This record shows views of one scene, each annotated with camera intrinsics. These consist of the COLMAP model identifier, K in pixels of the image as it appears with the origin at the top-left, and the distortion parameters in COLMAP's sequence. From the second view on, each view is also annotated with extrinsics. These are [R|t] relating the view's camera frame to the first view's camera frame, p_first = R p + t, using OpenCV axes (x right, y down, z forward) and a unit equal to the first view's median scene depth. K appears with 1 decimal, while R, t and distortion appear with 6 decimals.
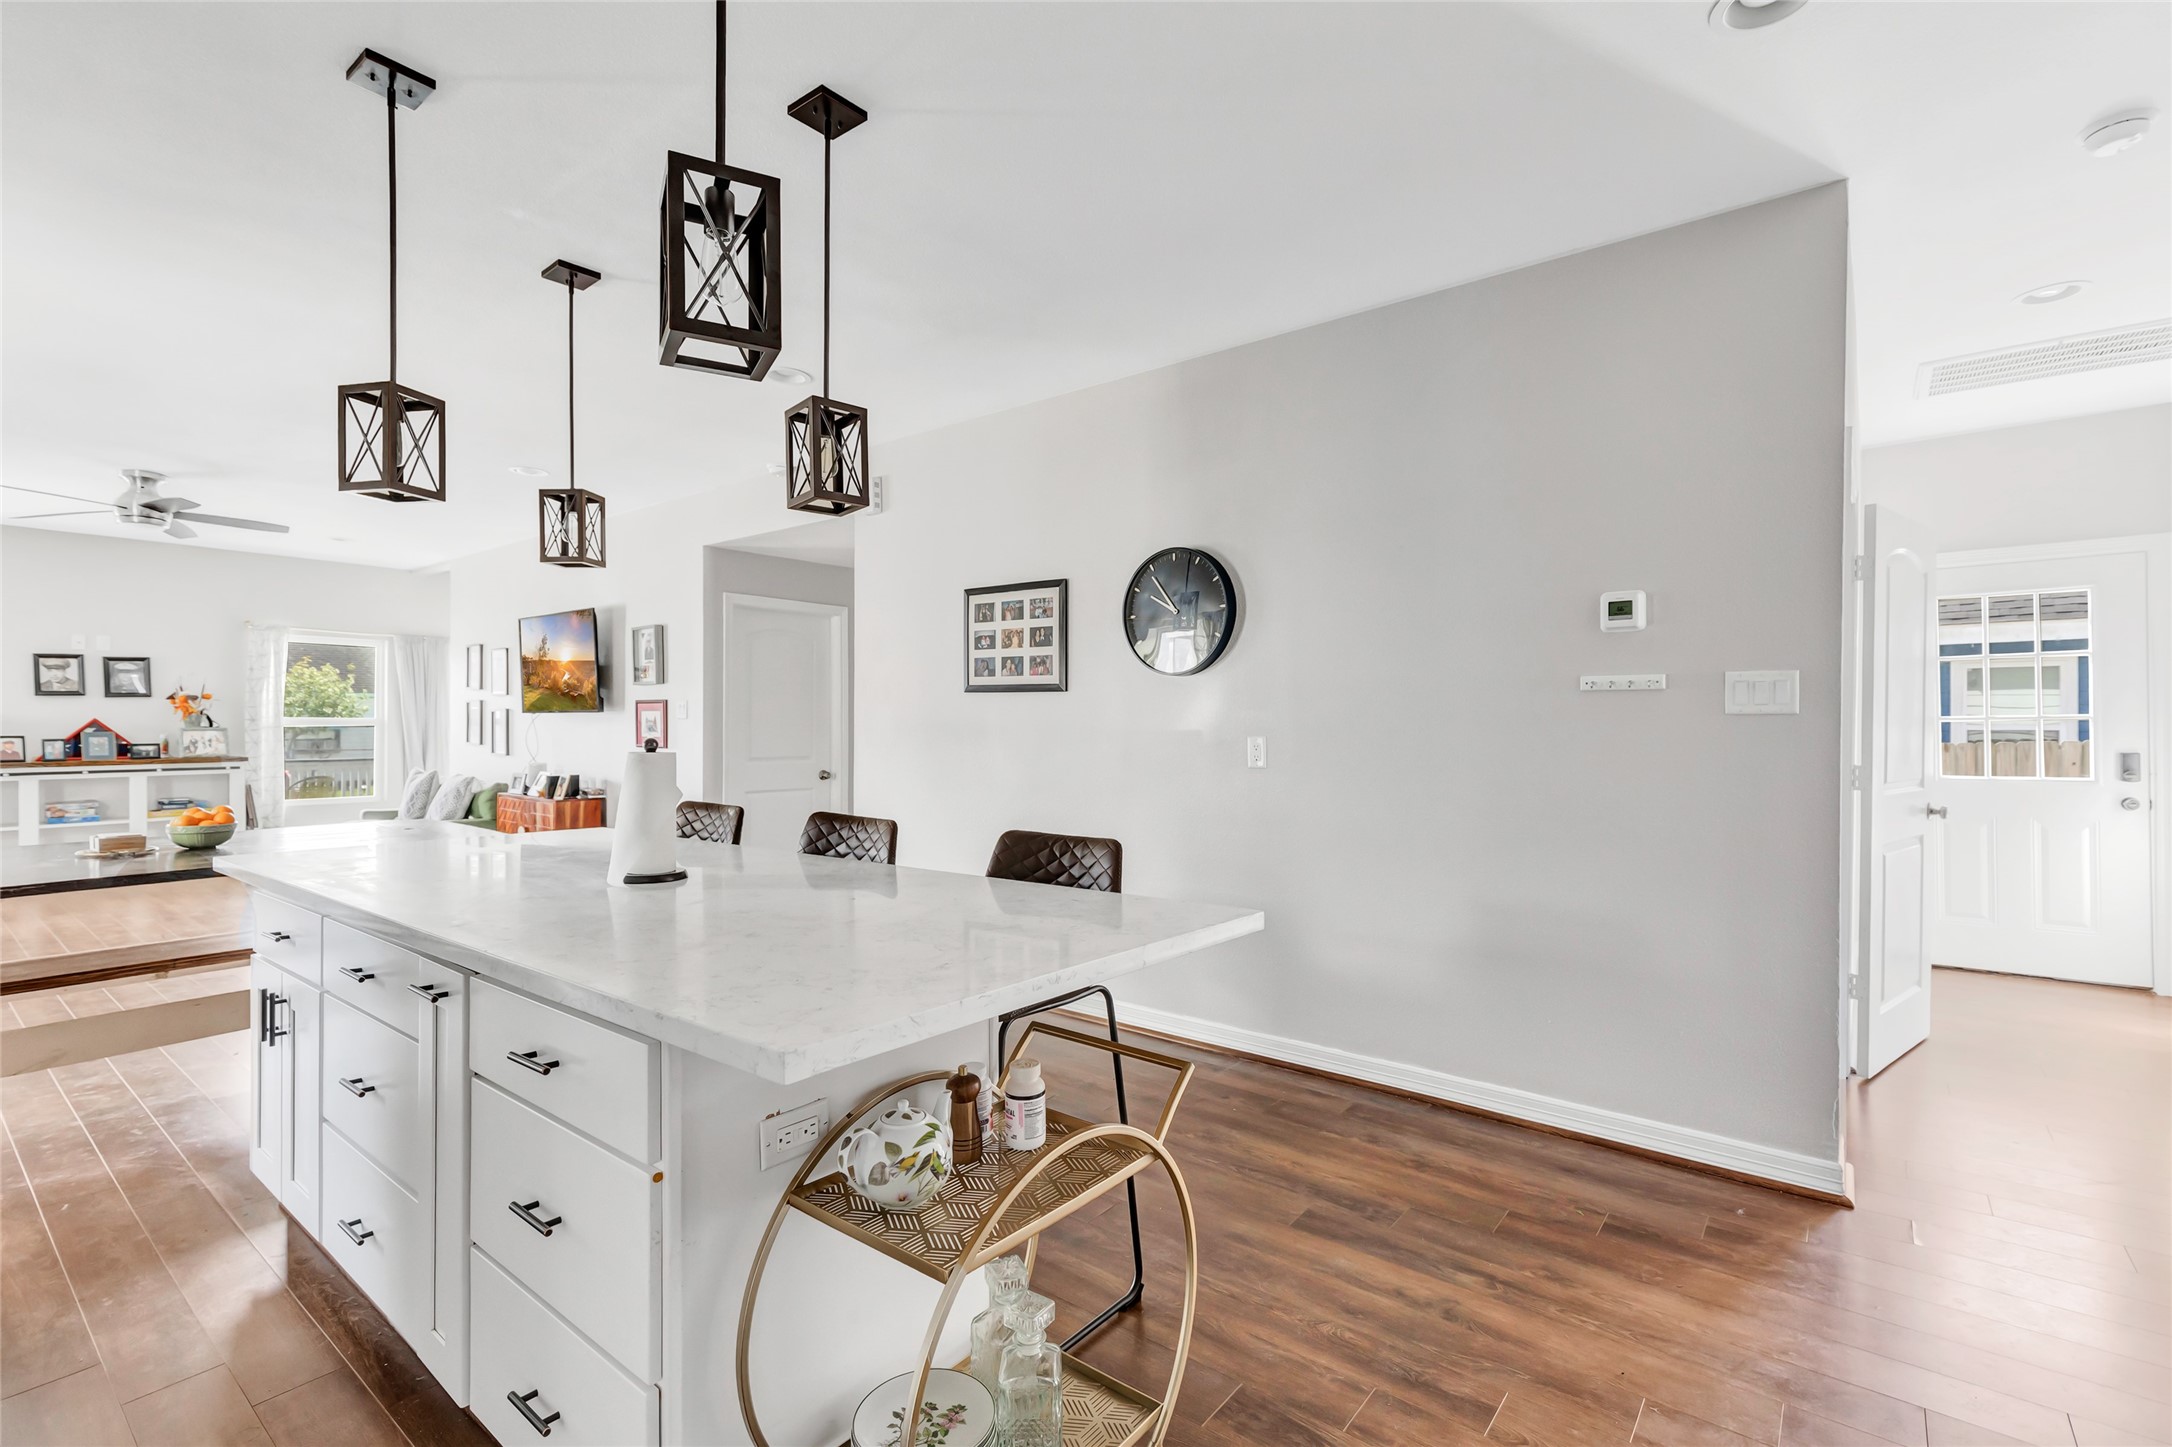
lens RADIAL K [[1001.3, 0, 1087.6], [0, 1001.3, 732.7], [0, 0, 1]] dist [0.000918, -0.000505]
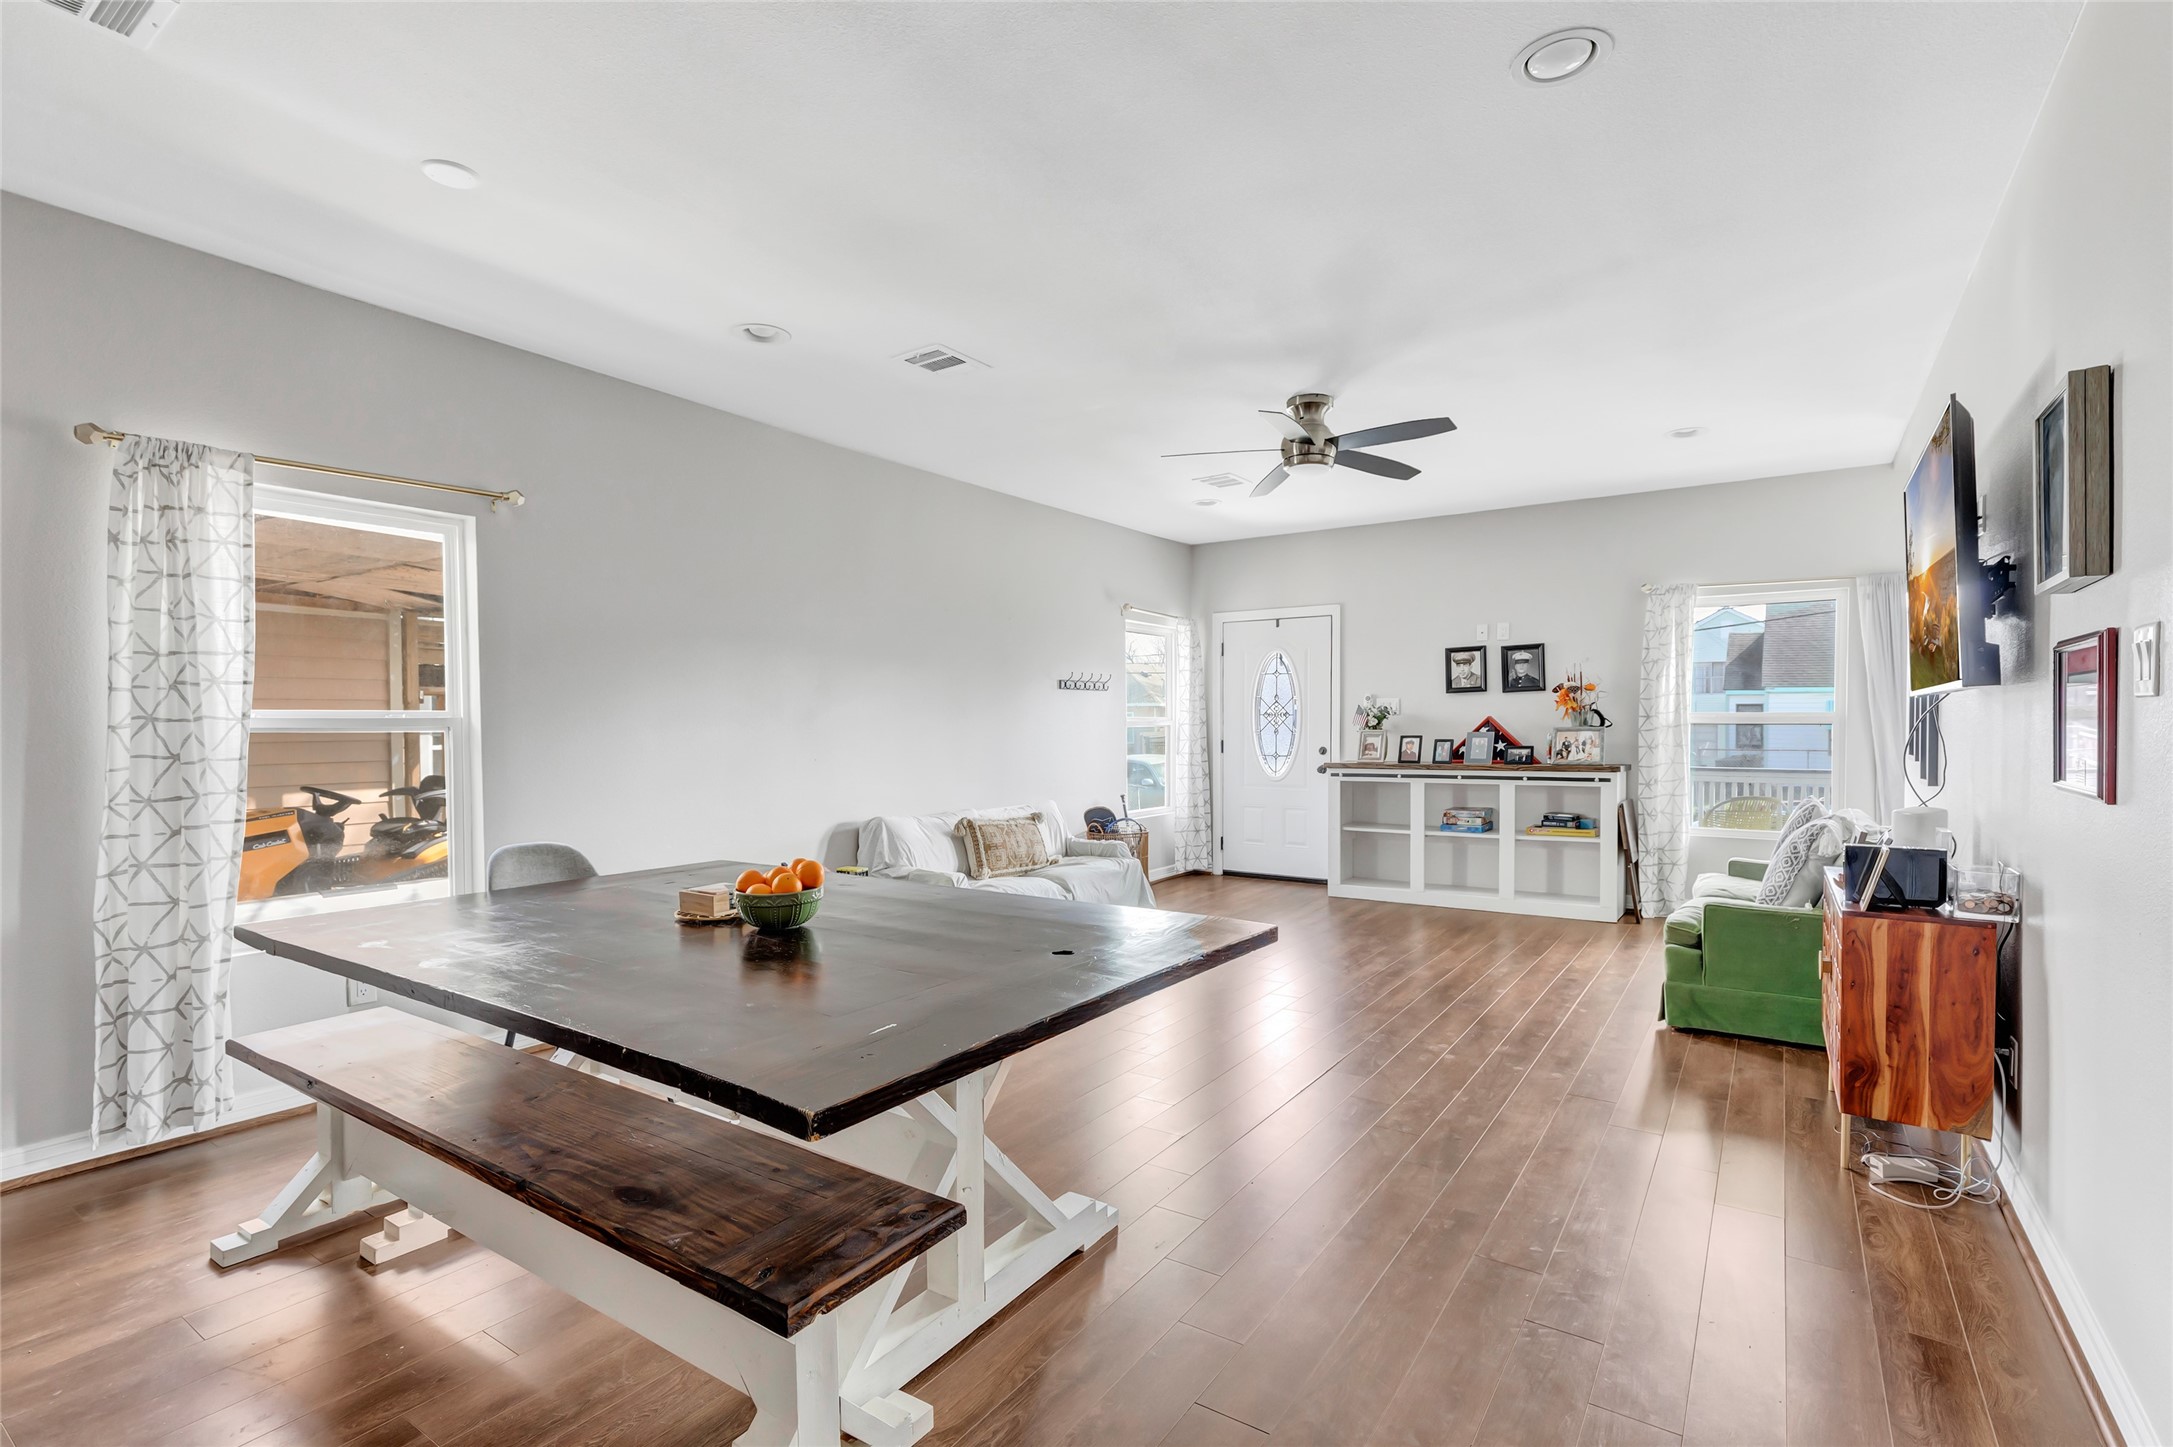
lens RADIAL K [[1001.7, 0, 1088.1], [0, 1001.7, 732.7], [0, 0, 1]] dist [0.000918, -0.000505]
pose [[0.089493, 0.007103, -0.995962, -0.138139], [-0.003421, 0.999971, 0.006825, -0.004853], [0.995982, 0.002797, 0.089515, 0.564970]]
